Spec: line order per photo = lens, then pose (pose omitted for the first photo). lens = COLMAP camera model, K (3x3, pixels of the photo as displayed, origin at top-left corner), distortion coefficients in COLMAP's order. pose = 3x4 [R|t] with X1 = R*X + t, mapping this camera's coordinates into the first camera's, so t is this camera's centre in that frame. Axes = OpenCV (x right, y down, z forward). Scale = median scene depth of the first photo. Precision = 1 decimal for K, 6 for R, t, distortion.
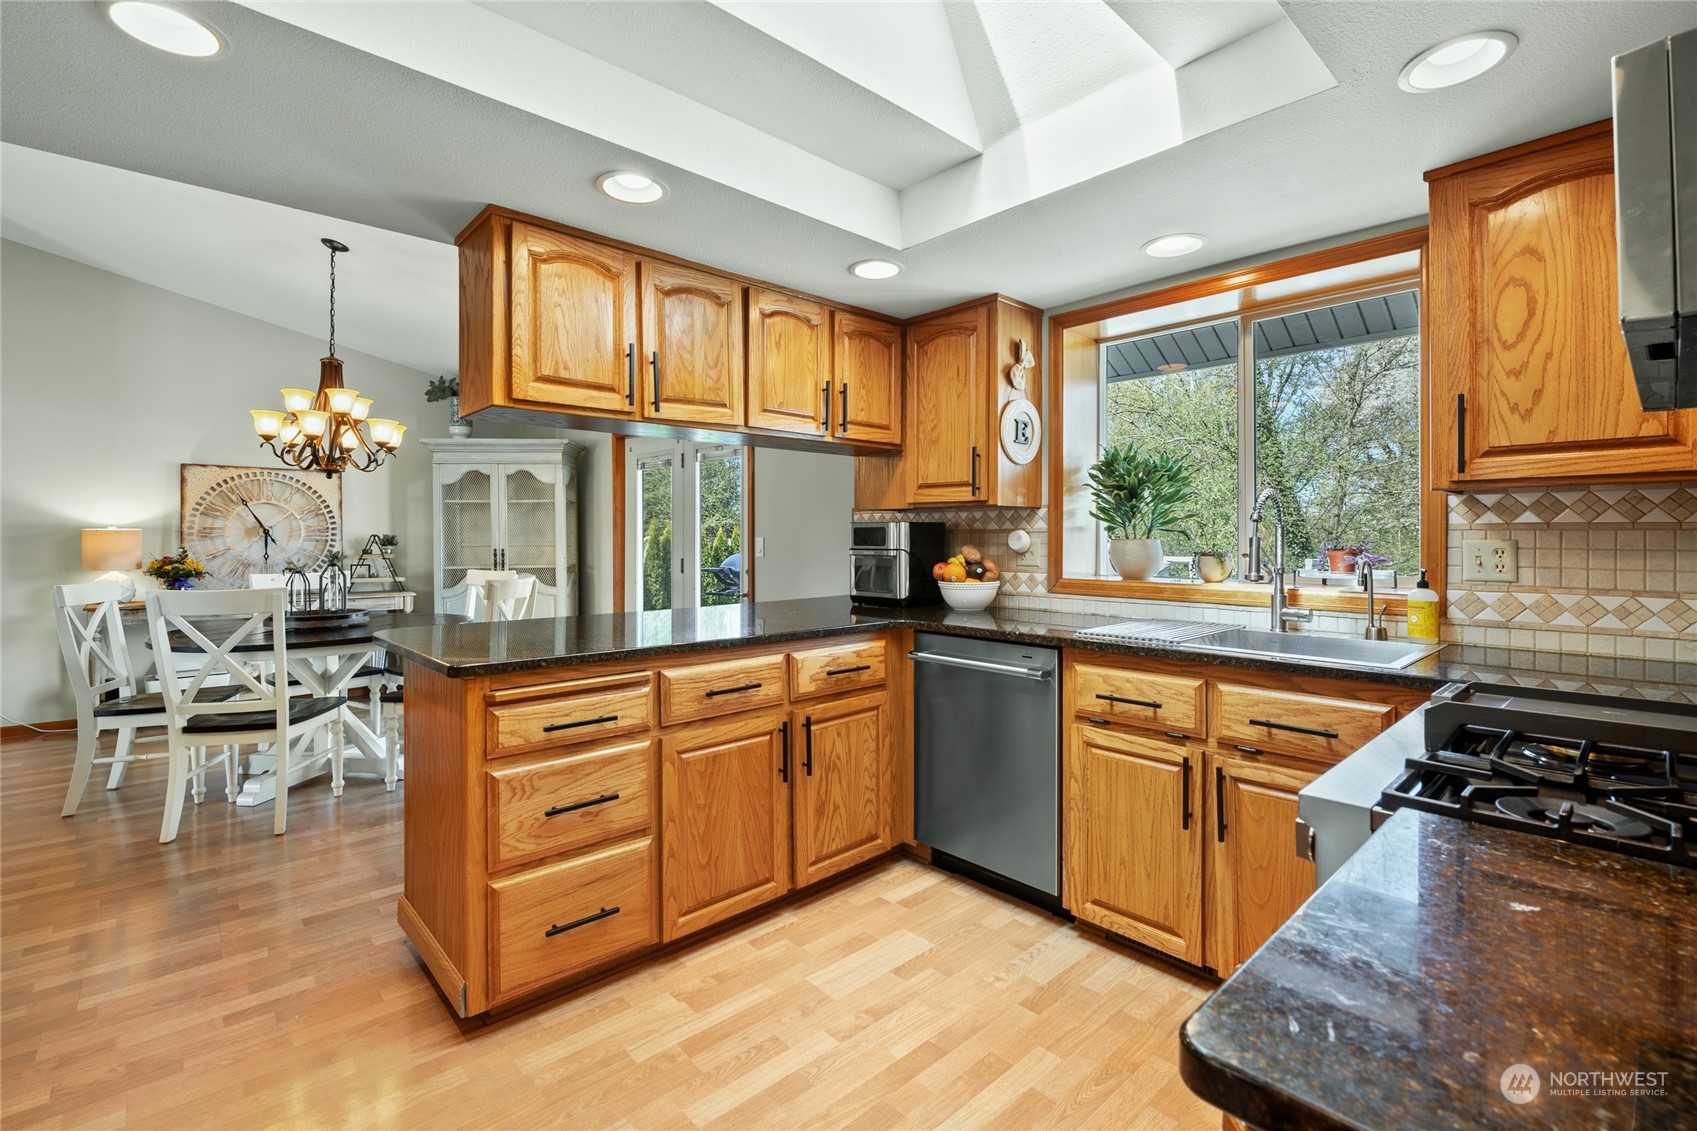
lens RADIAL K [[758.1, 0, 842.4], [0, 758.1, 536.0], [0, 0, 1]] dist [-0.001514, -0.000309]
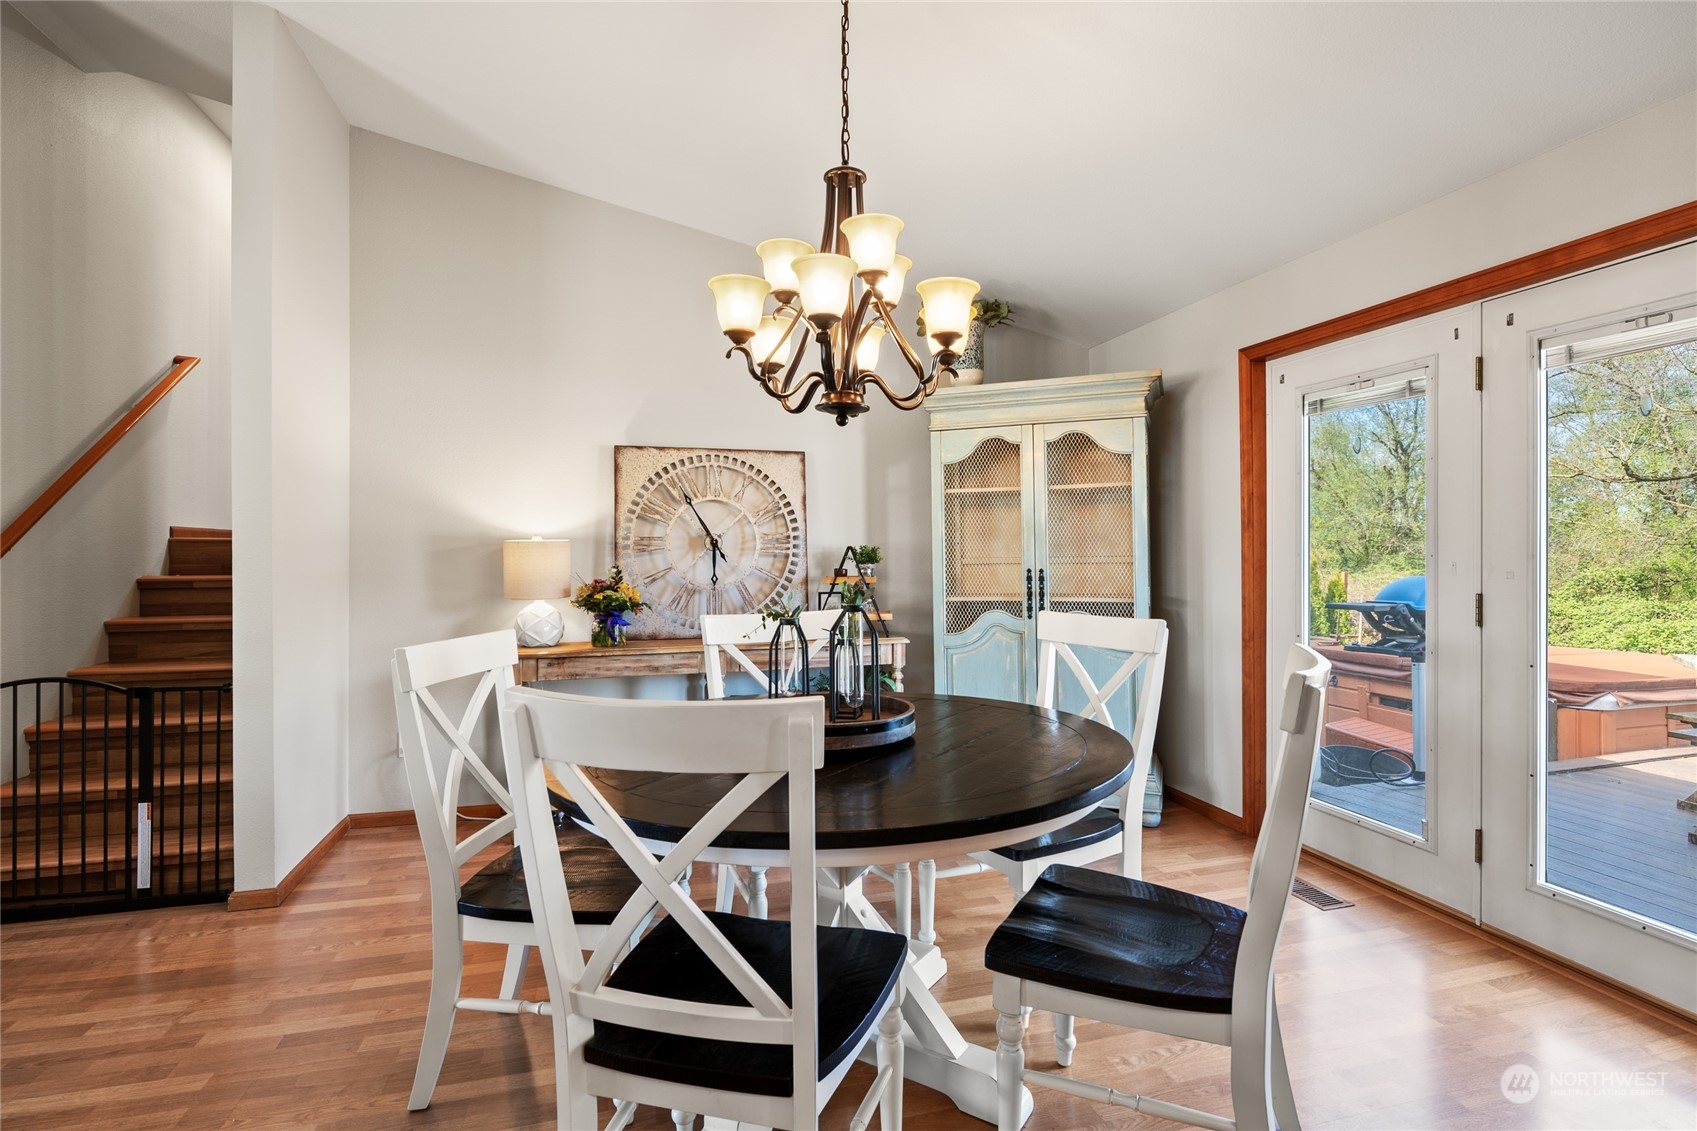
lens RADIAL K [[845.8, 0, 845.3], [0, 845.8, 551.8], [0, 0, 1]] dist [-0.003164, -0.001073]
pose [[0.890482, -0.005417, -0.454987, -0.317324], [0.006267, 0.999980, 0.000360, 0.002902], [0.454976, -0.003172, 0.890498, 0.386404]]
